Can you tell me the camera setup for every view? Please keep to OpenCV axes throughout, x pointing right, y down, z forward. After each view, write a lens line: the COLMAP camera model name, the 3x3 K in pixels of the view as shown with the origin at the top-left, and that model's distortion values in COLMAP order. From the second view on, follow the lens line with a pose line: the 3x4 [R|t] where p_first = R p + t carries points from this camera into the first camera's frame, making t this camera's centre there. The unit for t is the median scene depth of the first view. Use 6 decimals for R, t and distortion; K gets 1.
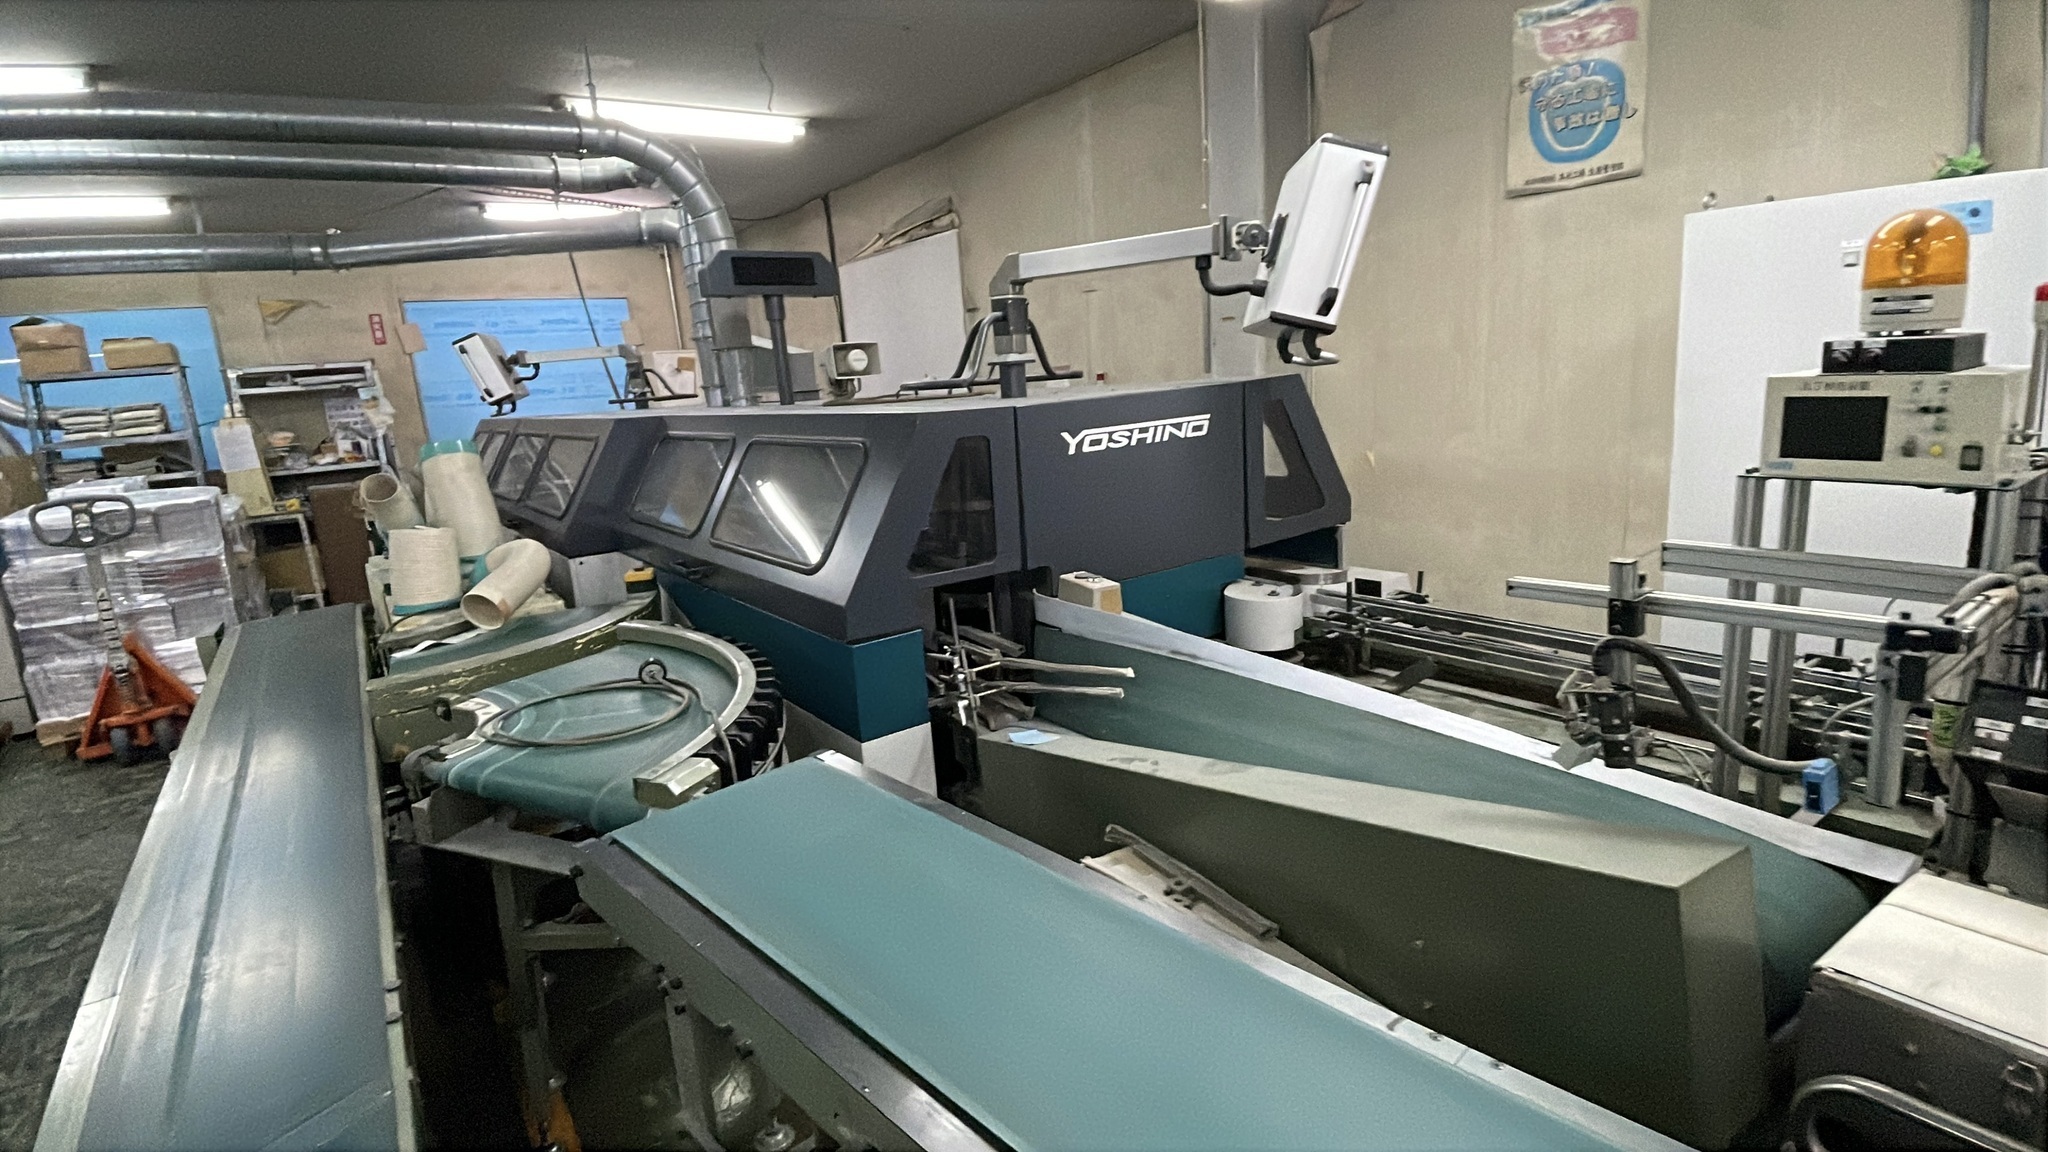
lens RADIAL K [[961.2, 0, 1024.0], [0, 961.2, 576.0], [0, 0, 1]] dist [-0.000319, -0.027335]
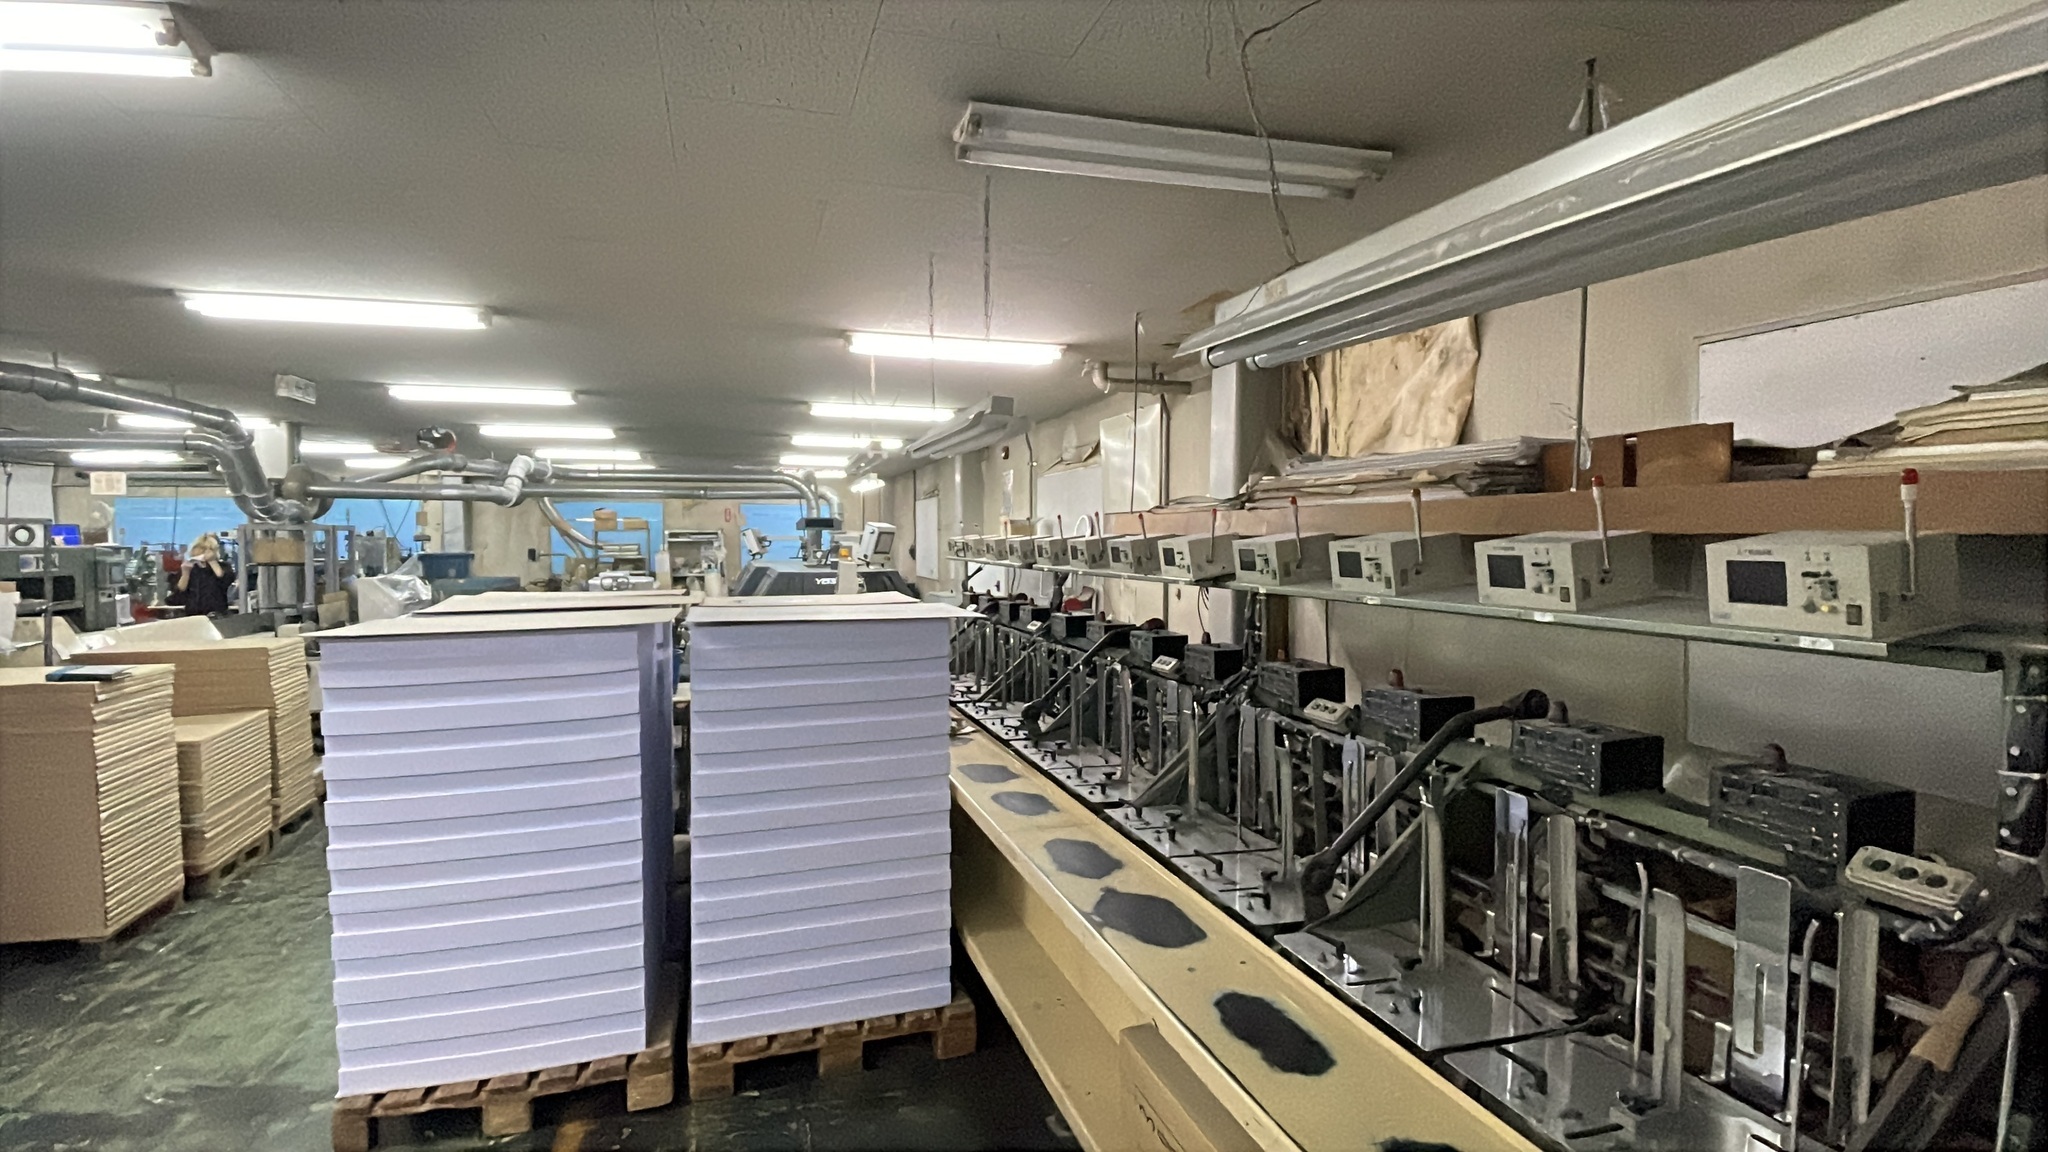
lens RADIAL K [[979.7, 0, 1024.0], [0, 979.7, 576.0], [0, 0, 1]] dist [0.100479, -0.072073]
pose [[0.941665, 0.076077, -0.327839, 0.909752], [-0.127021, 0.982411, -0.136873, 0.132321], [0.311660, 0.170531, 0.934766, -1.122129]]
